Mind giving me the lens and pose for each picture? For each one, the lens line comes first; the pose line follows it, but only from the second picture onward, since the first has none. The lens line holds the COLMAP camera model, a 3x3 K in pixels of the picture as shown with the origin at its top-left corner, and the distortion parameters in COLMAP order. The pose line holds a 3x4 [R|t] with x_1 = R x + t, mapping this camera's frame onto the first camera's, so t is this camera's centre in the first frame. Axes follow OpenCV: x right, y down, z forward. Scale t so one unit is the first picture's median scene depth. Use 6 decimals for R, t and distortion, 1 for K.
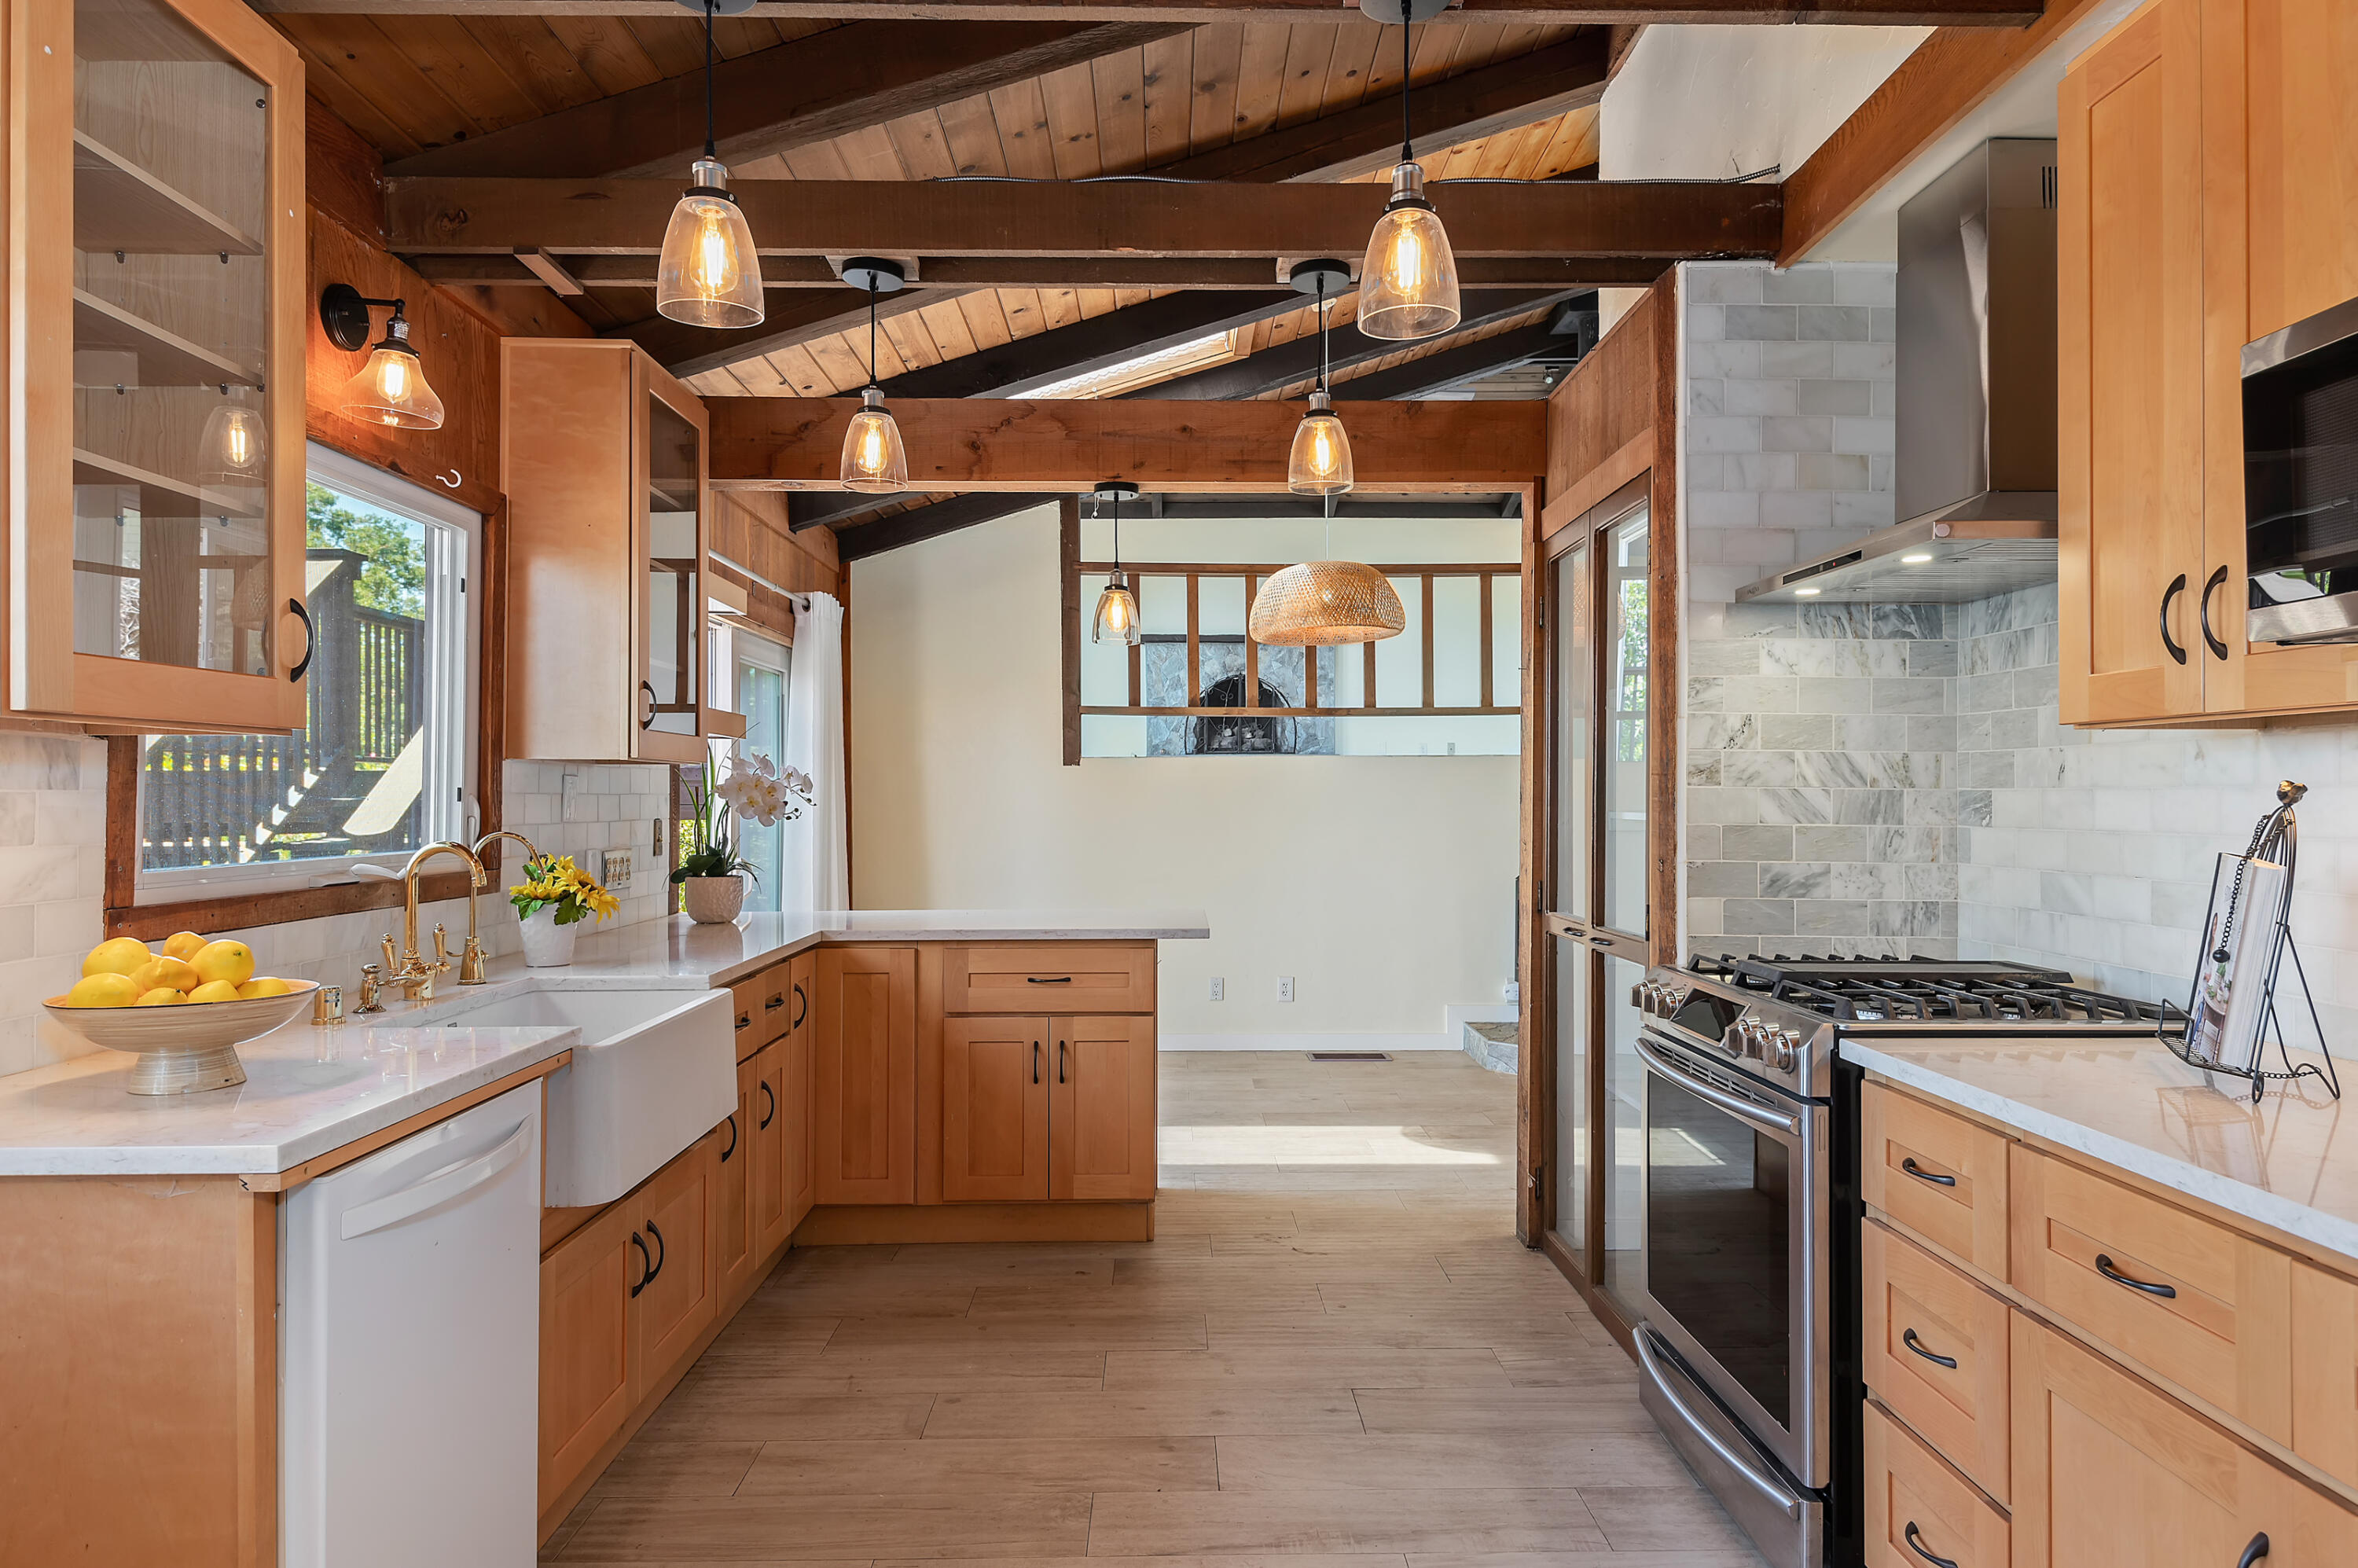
lens RADIAL K [[1480.5, 0, 1147.5], [0, 1480.5, 785.5], [0, 0, 1]] dist [0.024956, -0.018666]
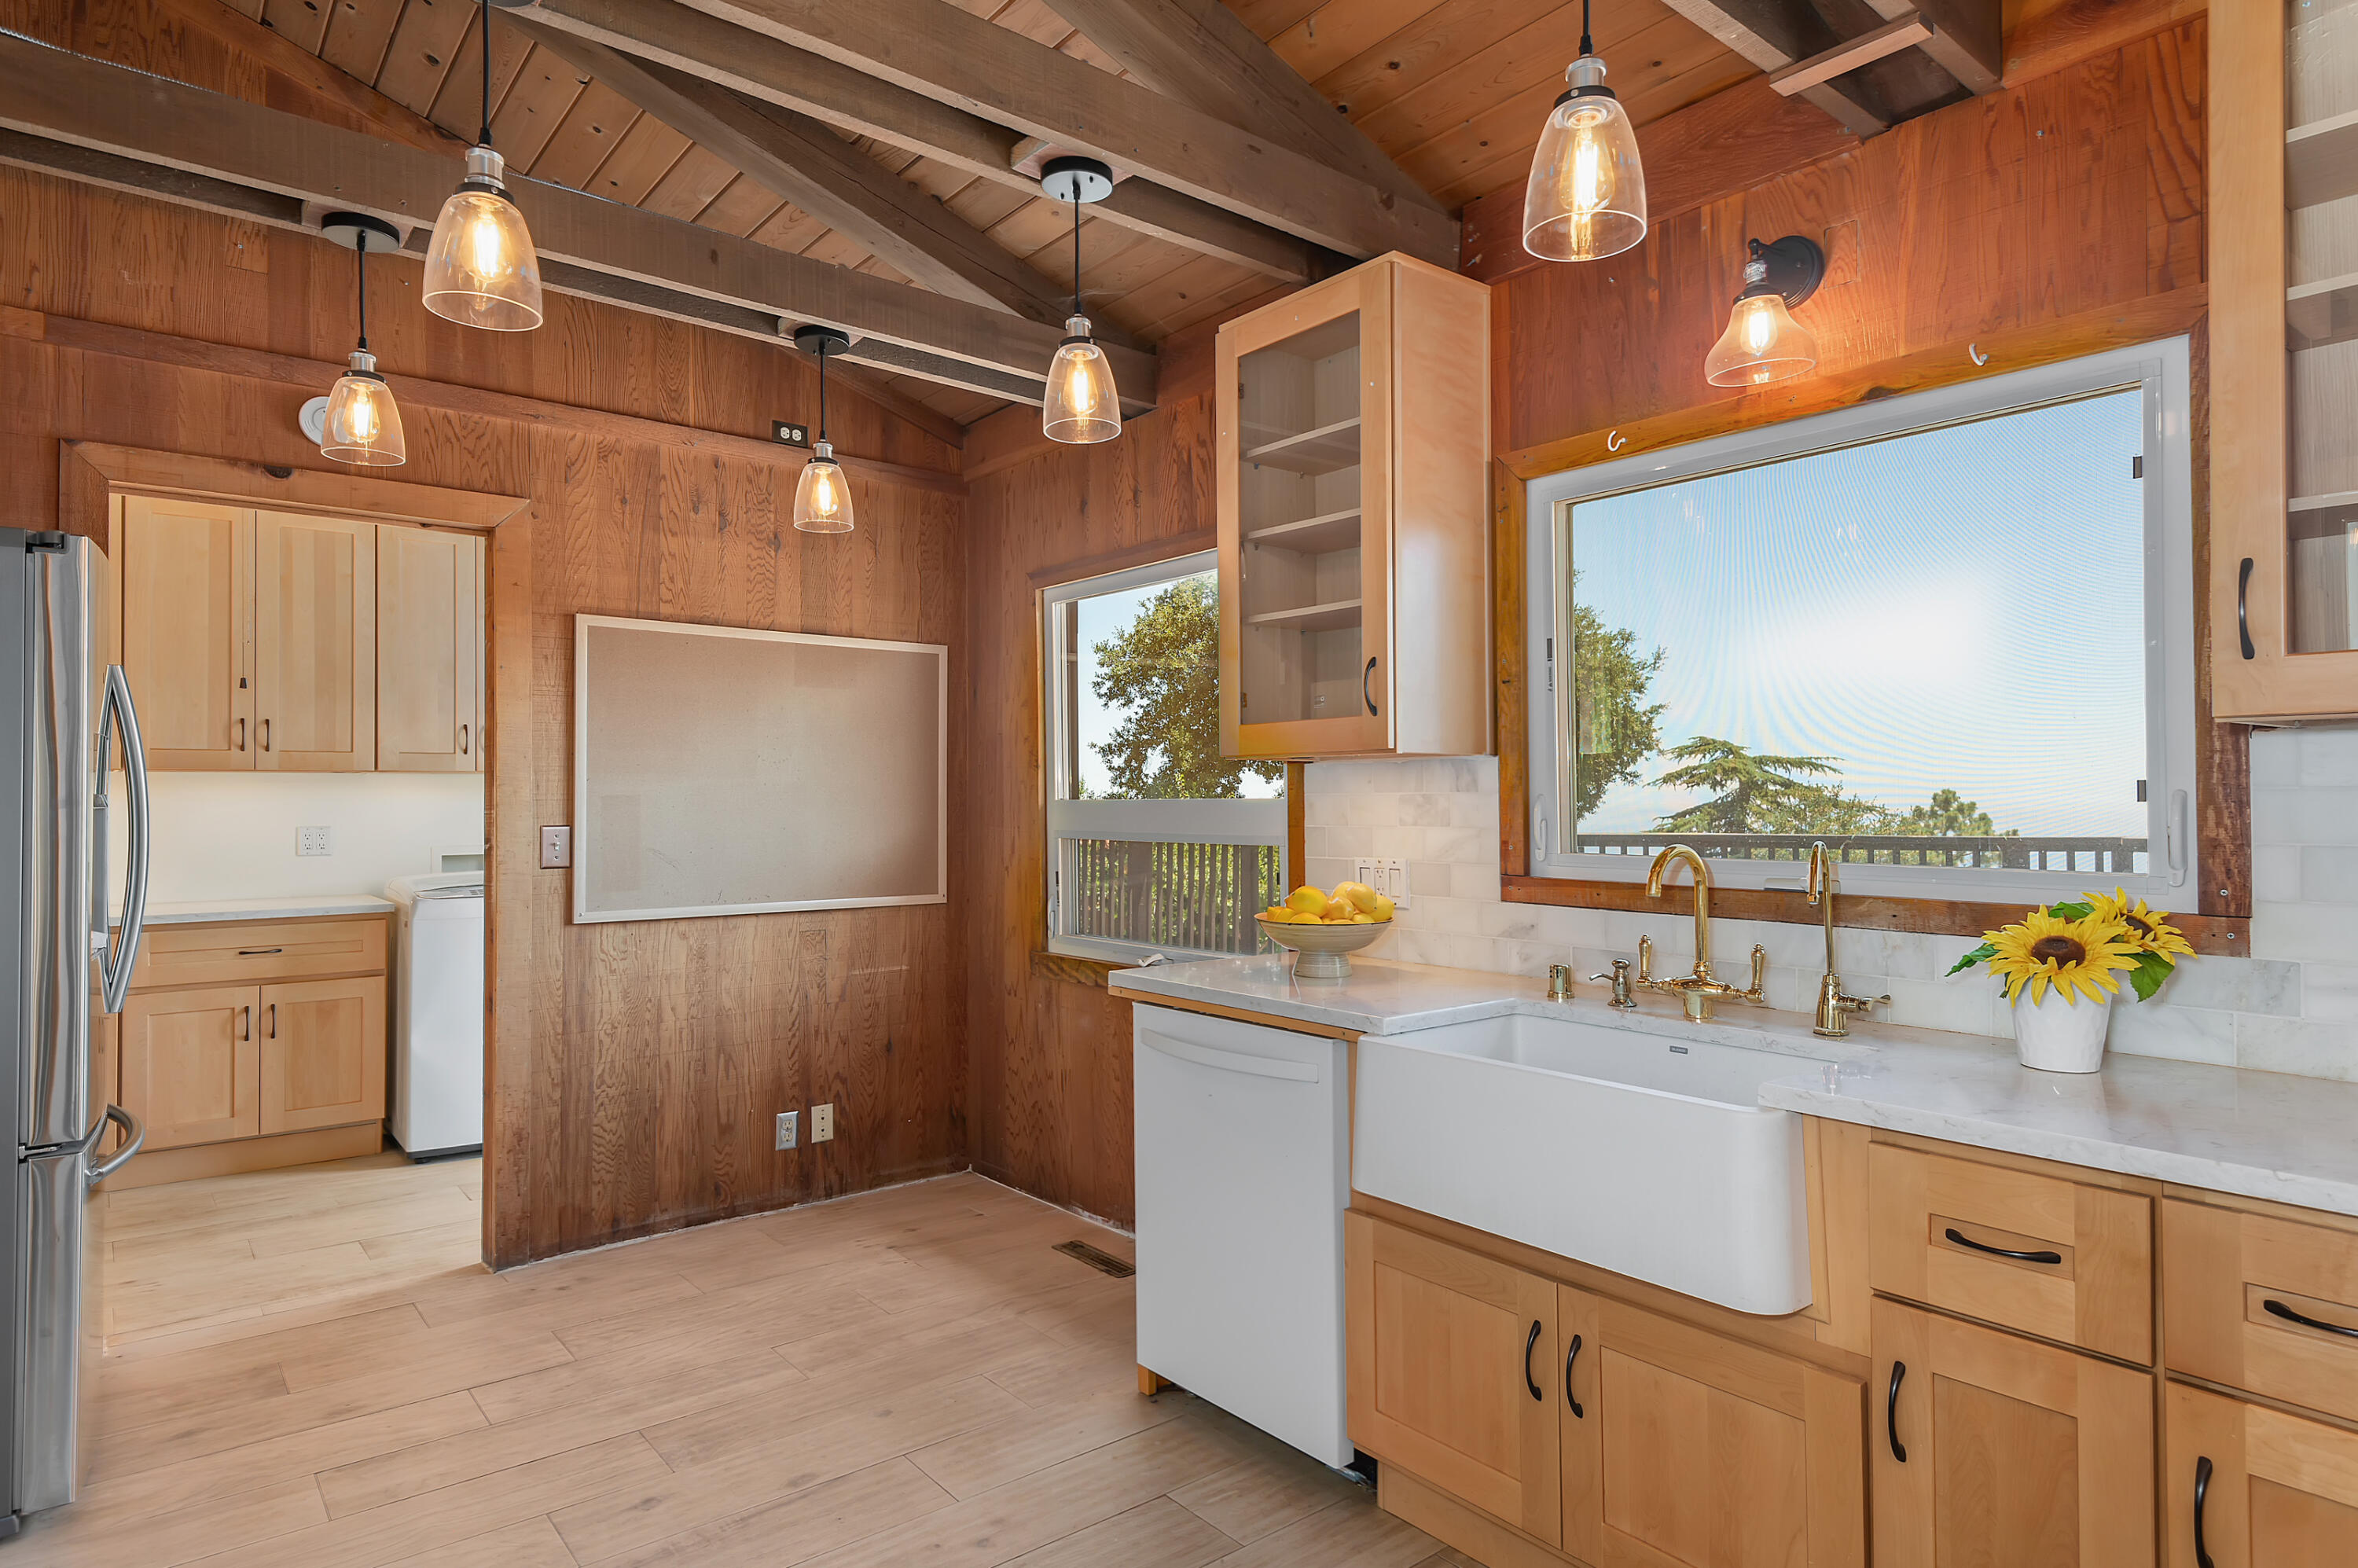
lens RADIAL K [[1327.4, 0, 1190.6], [0, 1327.4, 789.0], [0, 0, 1]] dist [0.037425, -0.013420]
pose [[-0.772681, -0.001350, -0.634793, 0.249074], [0.003644, 0.999972, -0.006563, 0.005290], [0.634784, -0.007385, -0.772654, 1.297234]]
